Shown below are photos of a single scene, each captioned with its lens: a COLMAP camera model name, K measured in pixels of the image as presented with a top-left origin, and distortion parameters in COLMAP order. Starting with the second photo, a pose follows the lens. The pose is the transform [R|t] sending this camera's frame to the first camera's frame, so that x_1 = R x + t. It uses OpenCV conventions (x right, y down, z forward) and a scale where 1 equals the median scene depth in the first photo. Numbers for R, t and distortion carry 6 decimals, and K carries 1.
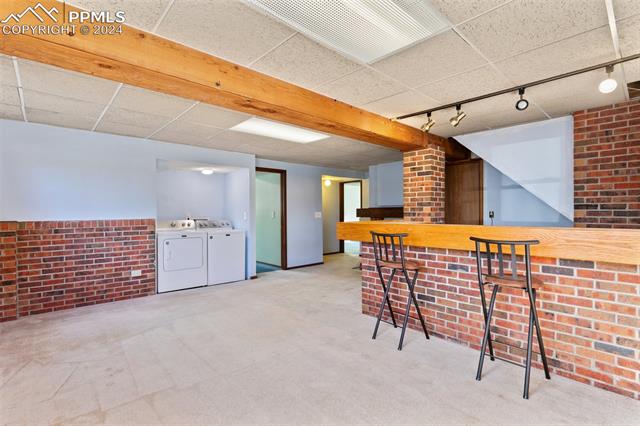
lens RADIAL K [[300.5, 0, 323.9], [0, 300.5, 214.7], [0, 0, 1]] dist [0.000023, 0.000411]
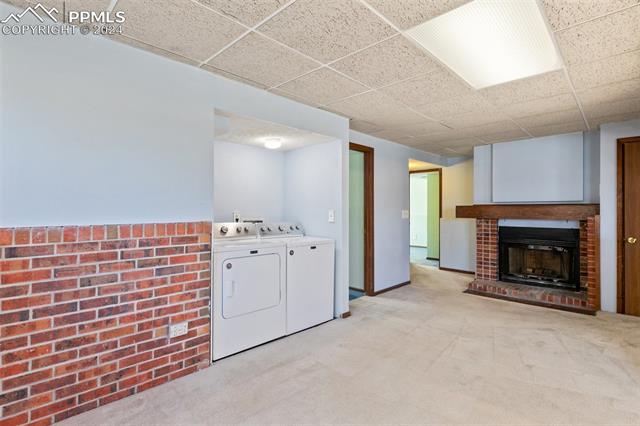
lens RADIAL K [[300.5, 0, 315.1], [0, 300.5, 210.2], [0, 0, 1]] dist [0.000023, 0.000411]
pose [[0.998716, 0.008096, 0.050014, -0.434414], [-0.007729, 0.999942, -0.007542, -0.003717], [-0.050072, 0.007146, 0.998720, 0.497217]]
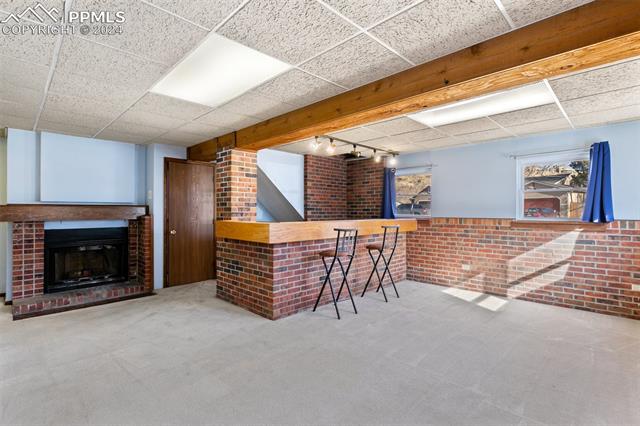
lens RADIAL K [[300.5, 0, 318.8], [0, 300.5, 211.1], [0, 0, 1]] dist [0.000023, 0.000411]
pose [[-0.023564, 0.004974, 0.999710, -0.701454], [0.008534, 0.999952, -0.004774, -0.005363], [-0.999686, 0.008419, -0.023605, 0.763844]]
